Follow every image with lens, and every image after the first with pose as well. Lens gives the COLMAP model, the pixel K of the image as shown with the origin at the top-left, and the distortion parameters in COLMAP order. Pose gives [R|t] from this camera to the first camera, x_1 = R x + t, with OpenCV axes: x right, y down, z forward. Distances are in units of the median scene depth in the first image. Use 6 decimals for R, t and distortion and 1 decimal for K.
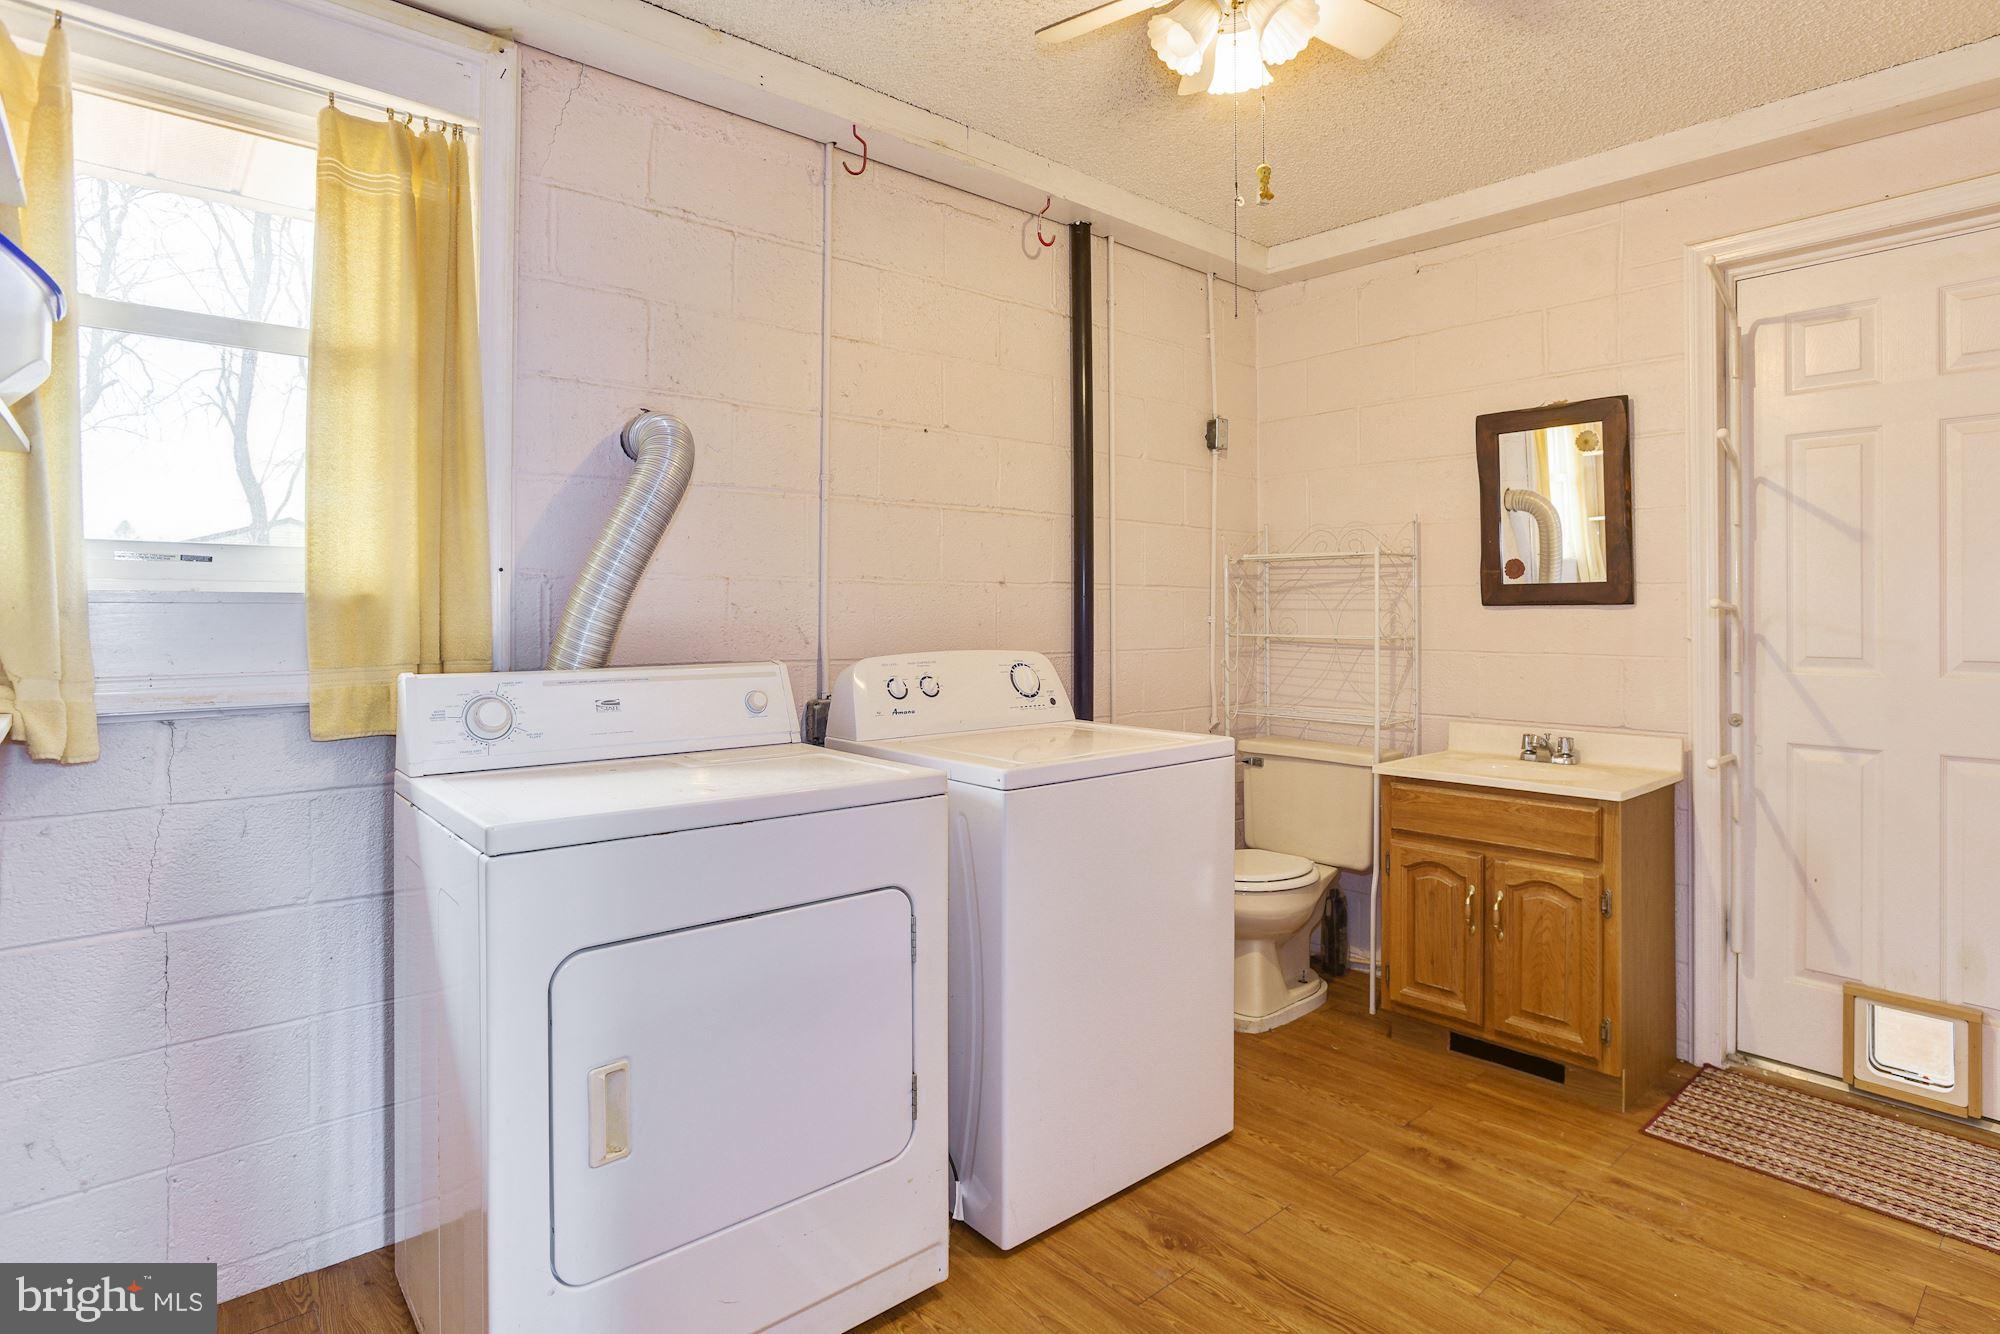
lens RADIAL K [[985.2, 0, 1003.8], [0, 985.2, 640.9], [0, 0, 1]] dist [-0.052040, 0.026008]
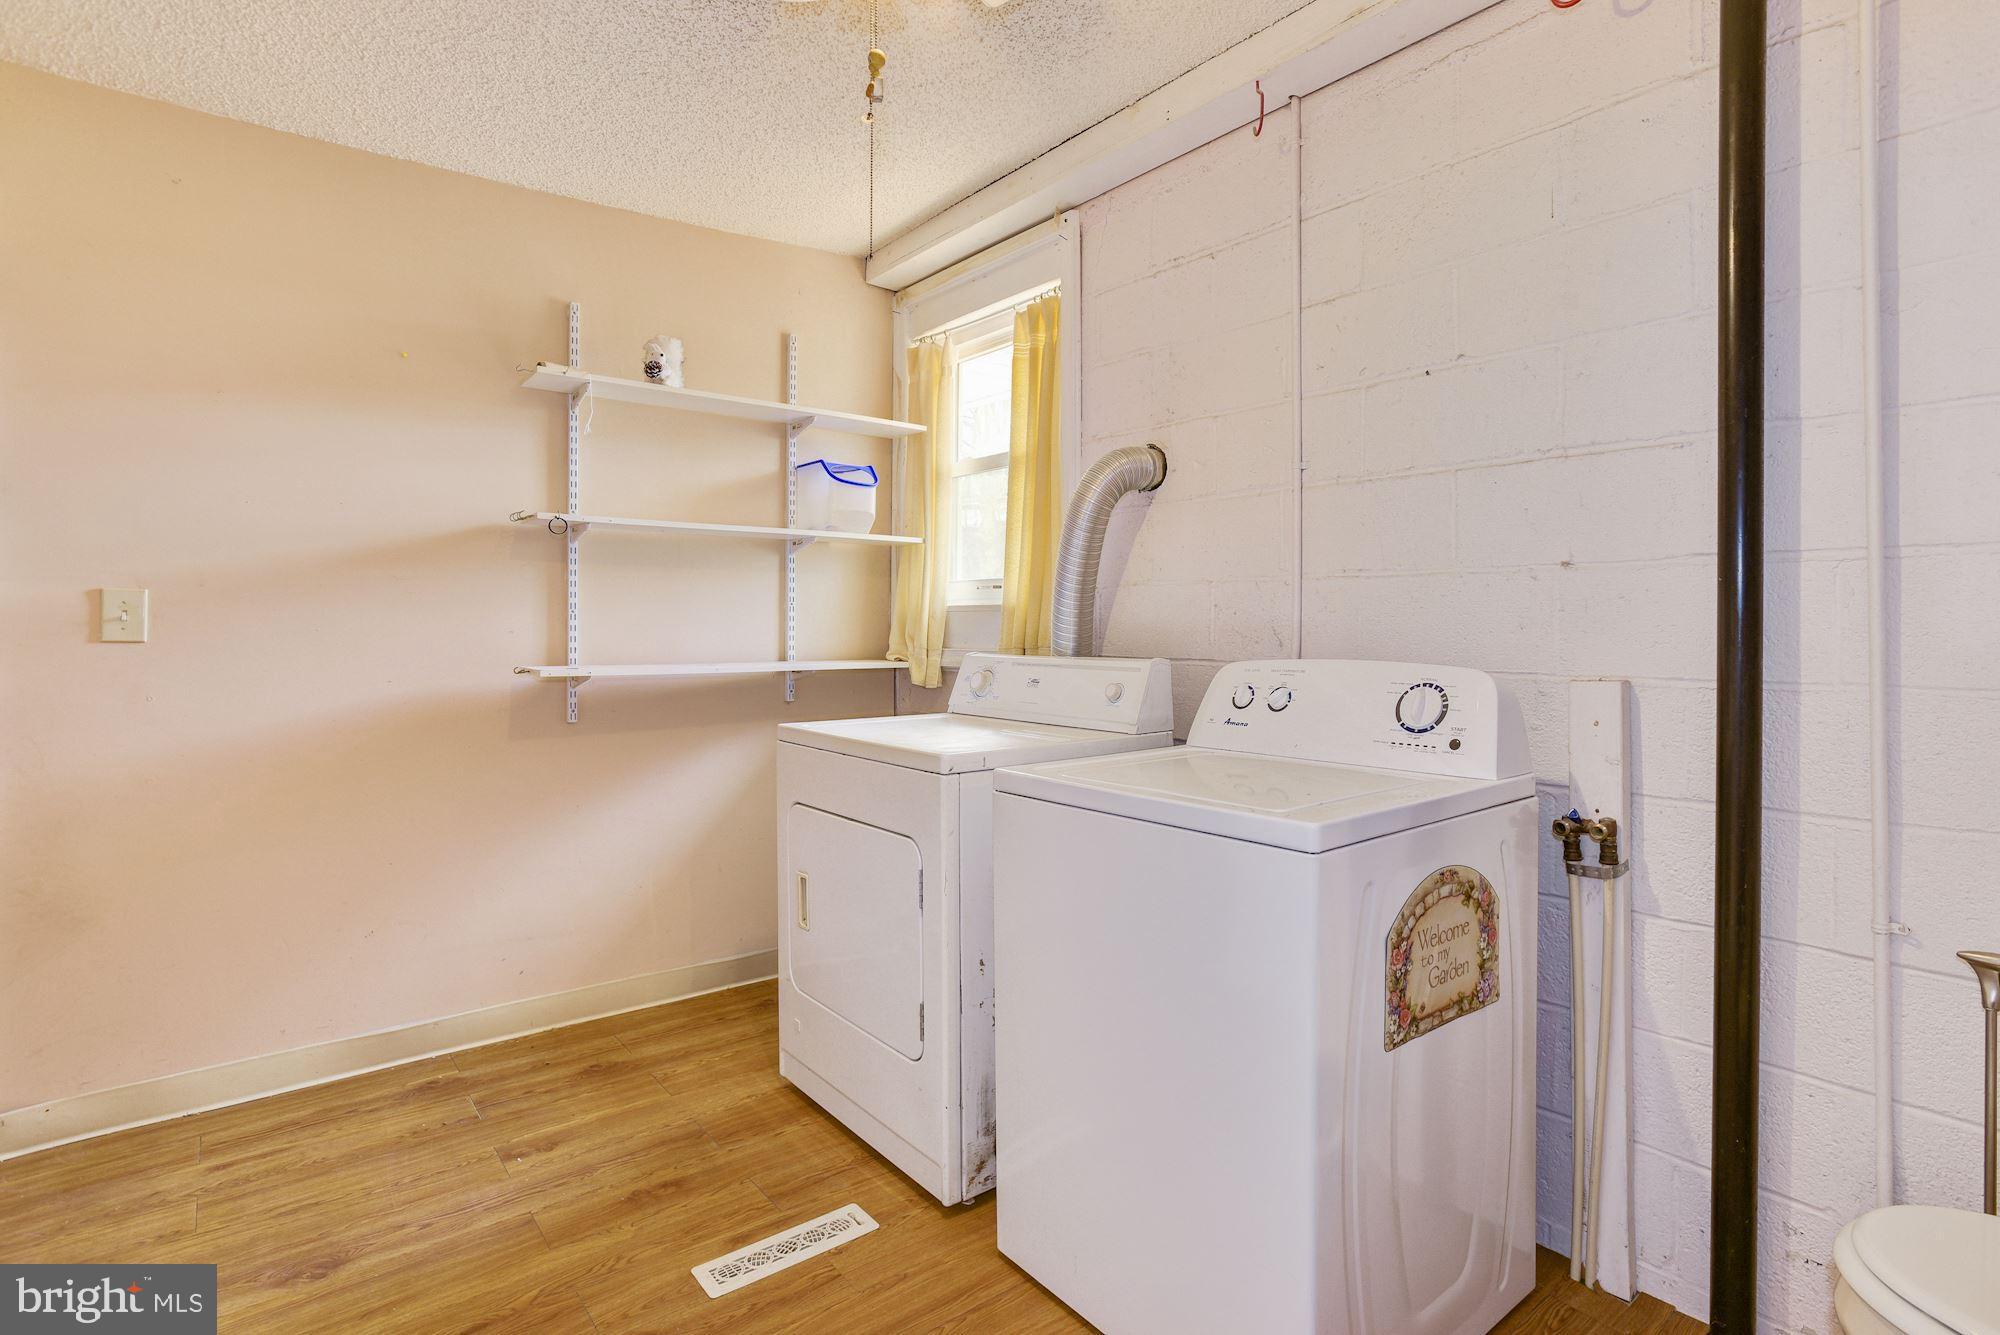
lens RADIAL K [[985.2, 0, 1003.8], [0, 985.2, 641.4], [0, 0, 1]] dist [-0.052040, 0.026008]
pose [[-0.013622, 0.014970, -0.999795, 0.864775], [-0.030018, 0.999431, 0.015373, -0.009768], [0.999457, 0.030221, -0.013165, 0.875872]]
